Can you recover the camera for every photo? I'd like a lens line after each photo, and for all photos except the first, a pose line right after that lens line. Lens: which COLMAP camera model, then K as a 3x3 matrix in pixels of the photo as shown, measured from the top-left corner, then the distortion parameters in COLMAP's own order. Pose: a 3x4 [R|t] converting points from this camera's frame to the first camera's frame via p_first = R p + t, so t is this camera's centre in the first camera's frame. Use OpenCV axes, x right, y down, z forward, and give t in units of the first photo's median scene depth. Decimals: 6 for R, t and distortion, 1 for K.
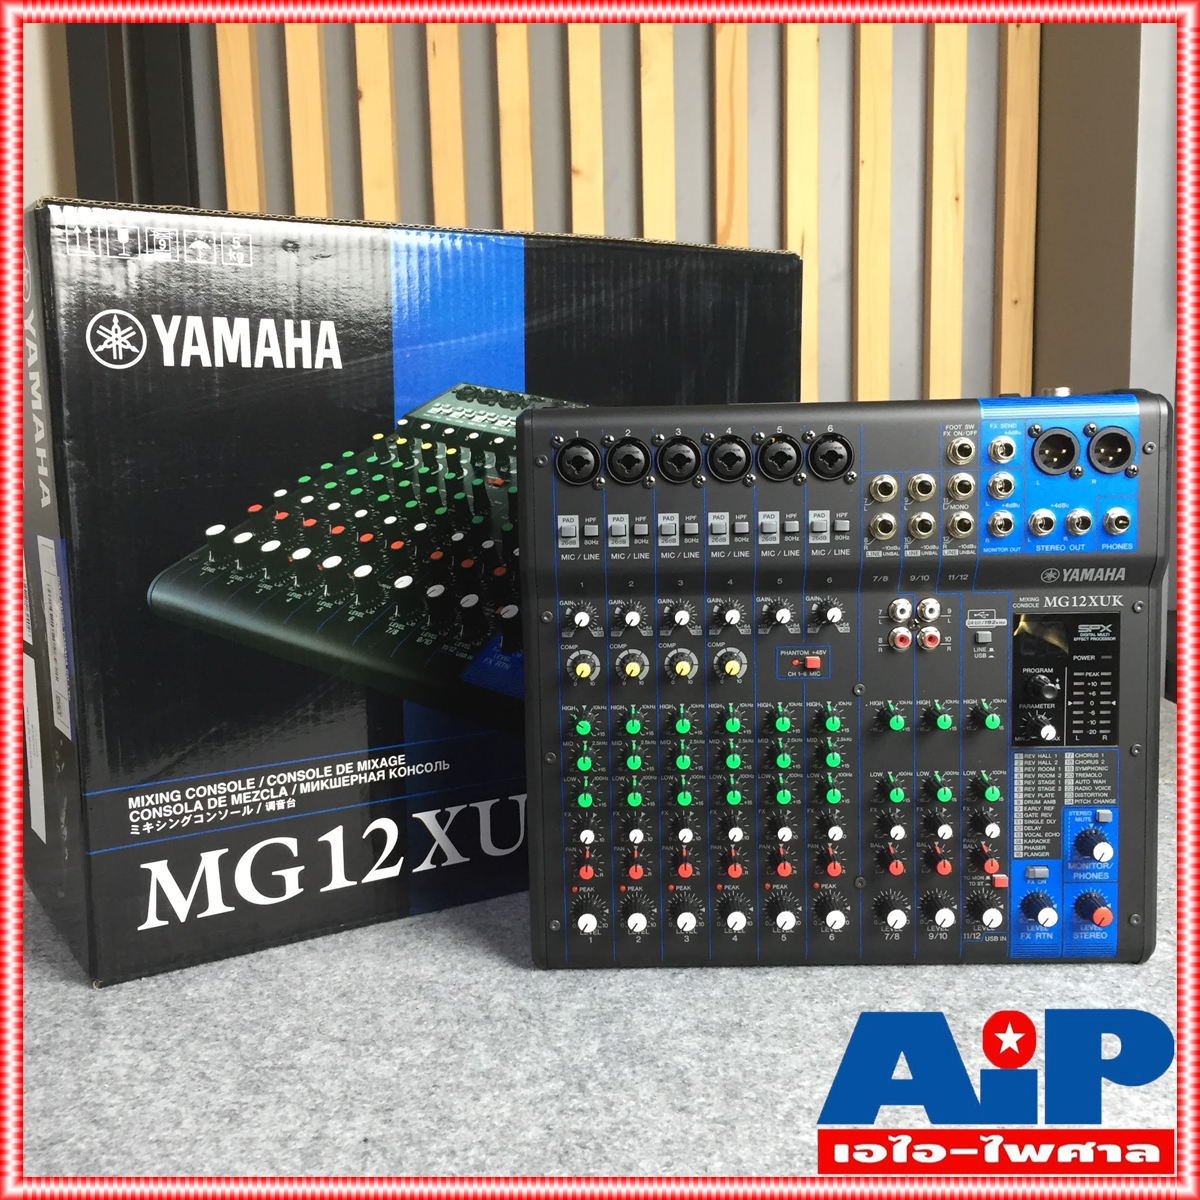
lens RADIAL K [[1325.9, 0, 600.2], [0, 1325.9, 598.5], [0, 0, 1]] dist [0.040185, 0.000000]
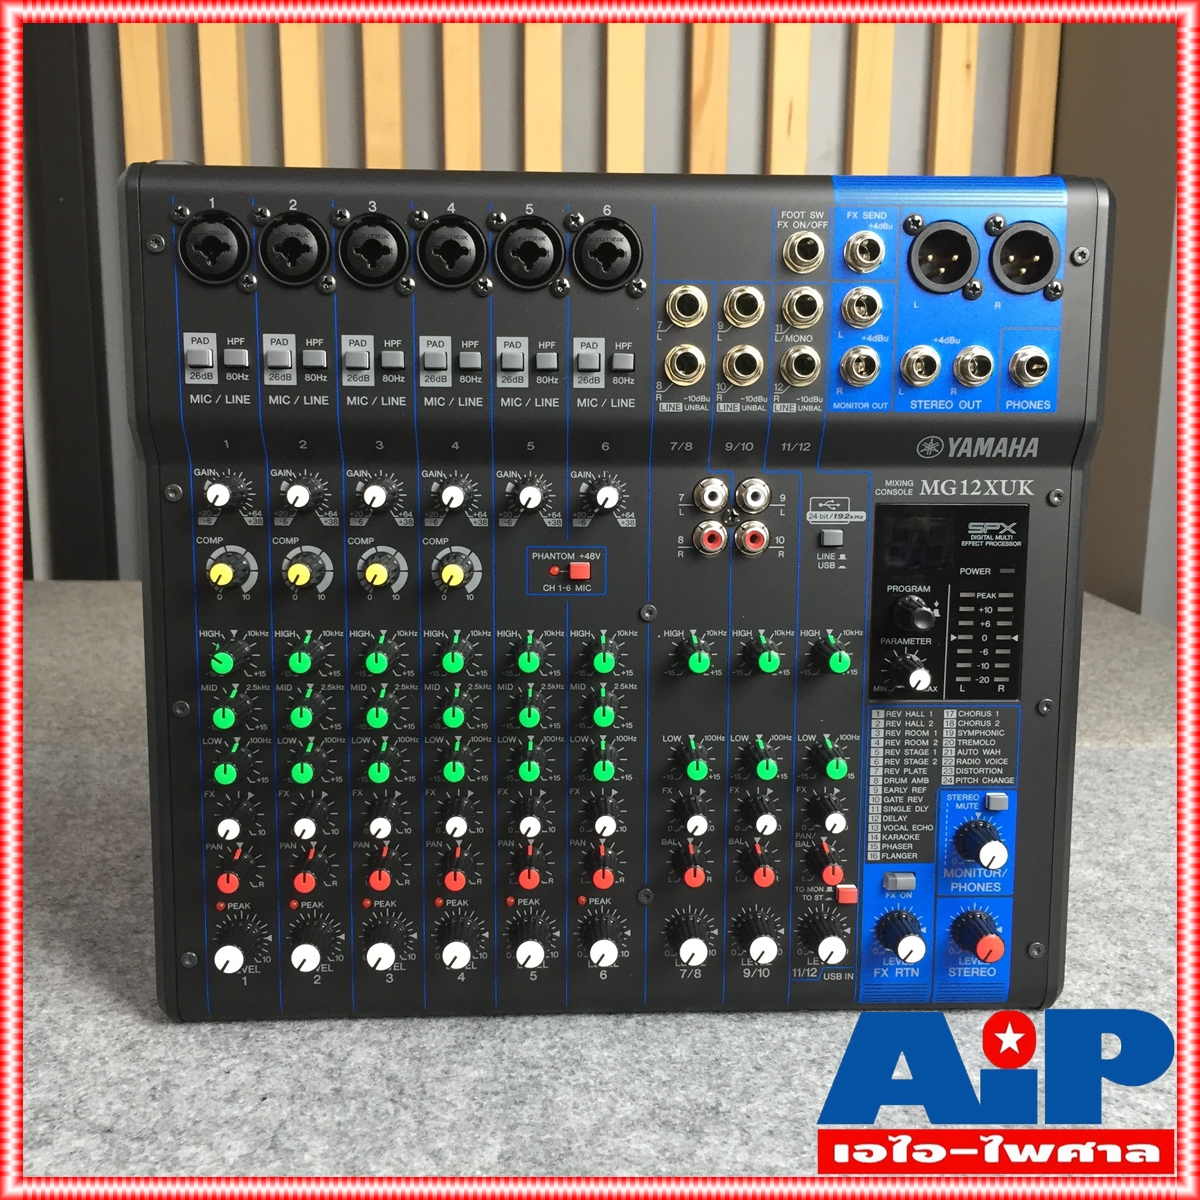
lens RADIAL K [[1325.9, 0, 618.4], [0, 1325.9, 586.6], [0, 0, 1]] dist [0.040185, 0.000000]
pose [[0.996954, 0.018775, 0.075704, 0.129997], [-0.021339, 0.999221, 0.033212, 0.033742], [-0.075021, -0.034726, 0.996577, 0.336686]]
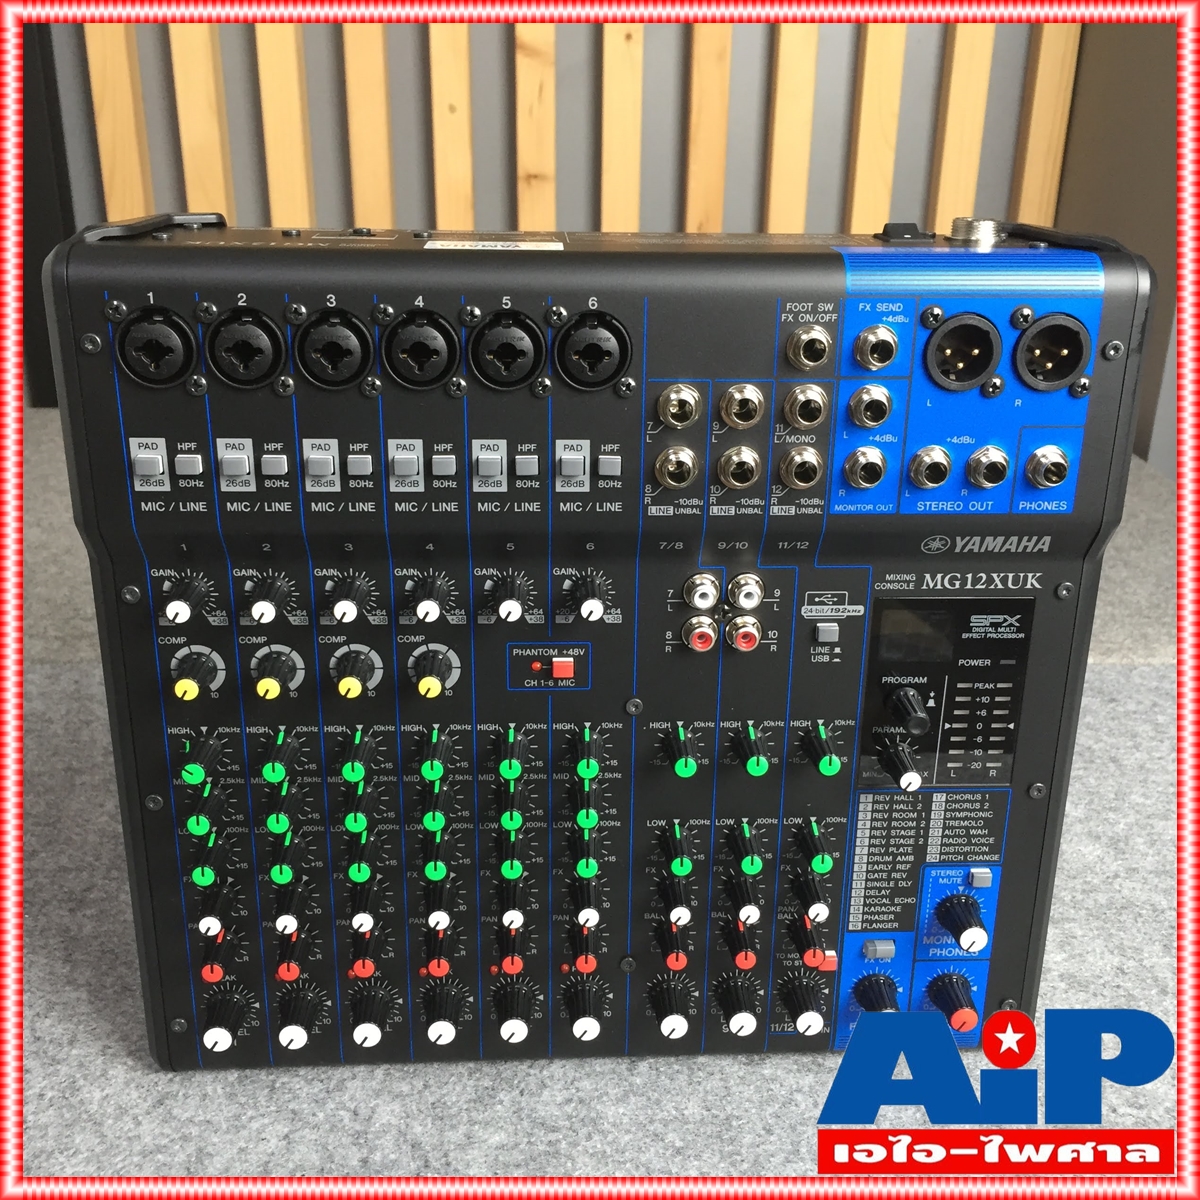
lens RADIAL K [[1325.9, 0, 603.6], [0, 1325.9, 598.8], [0, 0, 1]] dist [0.040185, 0.000000]
pose [[0.996914, 0.008106, 0.078085, 0.129922], [-0.027619, 0.967284, 0.252190, -0.146103], [-0.073486, -0.253568, 0.964522, 0.391092]]
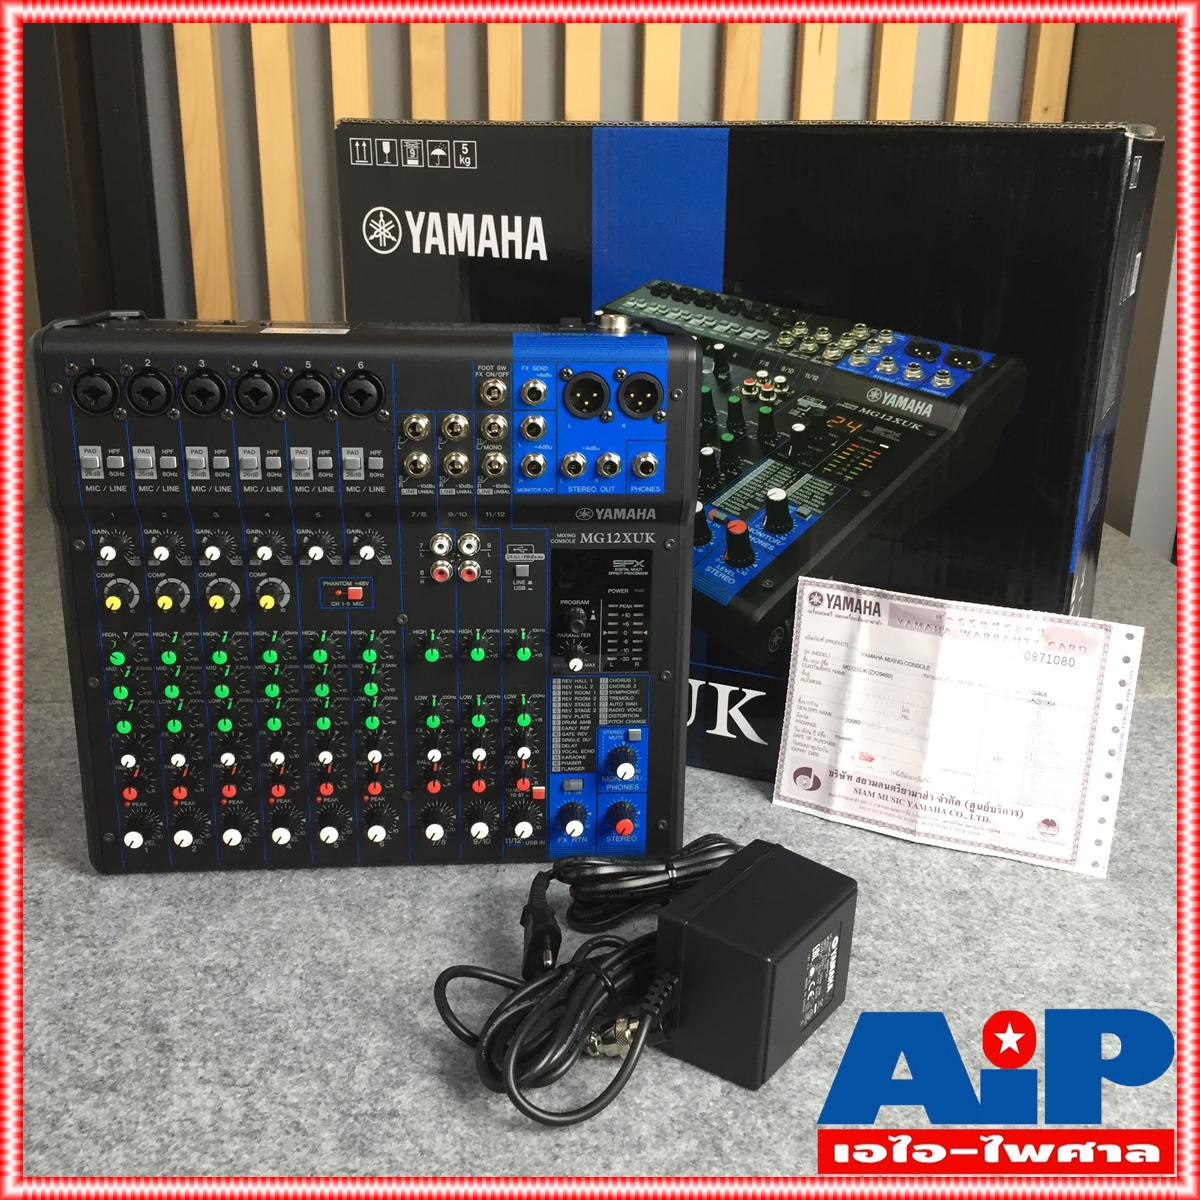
lens RADIAL K [[1325.9, 0, 607.9], [0, 1325.9, 599.7], [0, 0, 1]] dist [0.040185, 0.000000]
pose [[0.994821, 0.007551, 0.101357, 0.250469], [-0.027611, 0.979812, 0.198006, -0.153907], [-0.097816, -0.199779, 0.974946, -0.010129]]
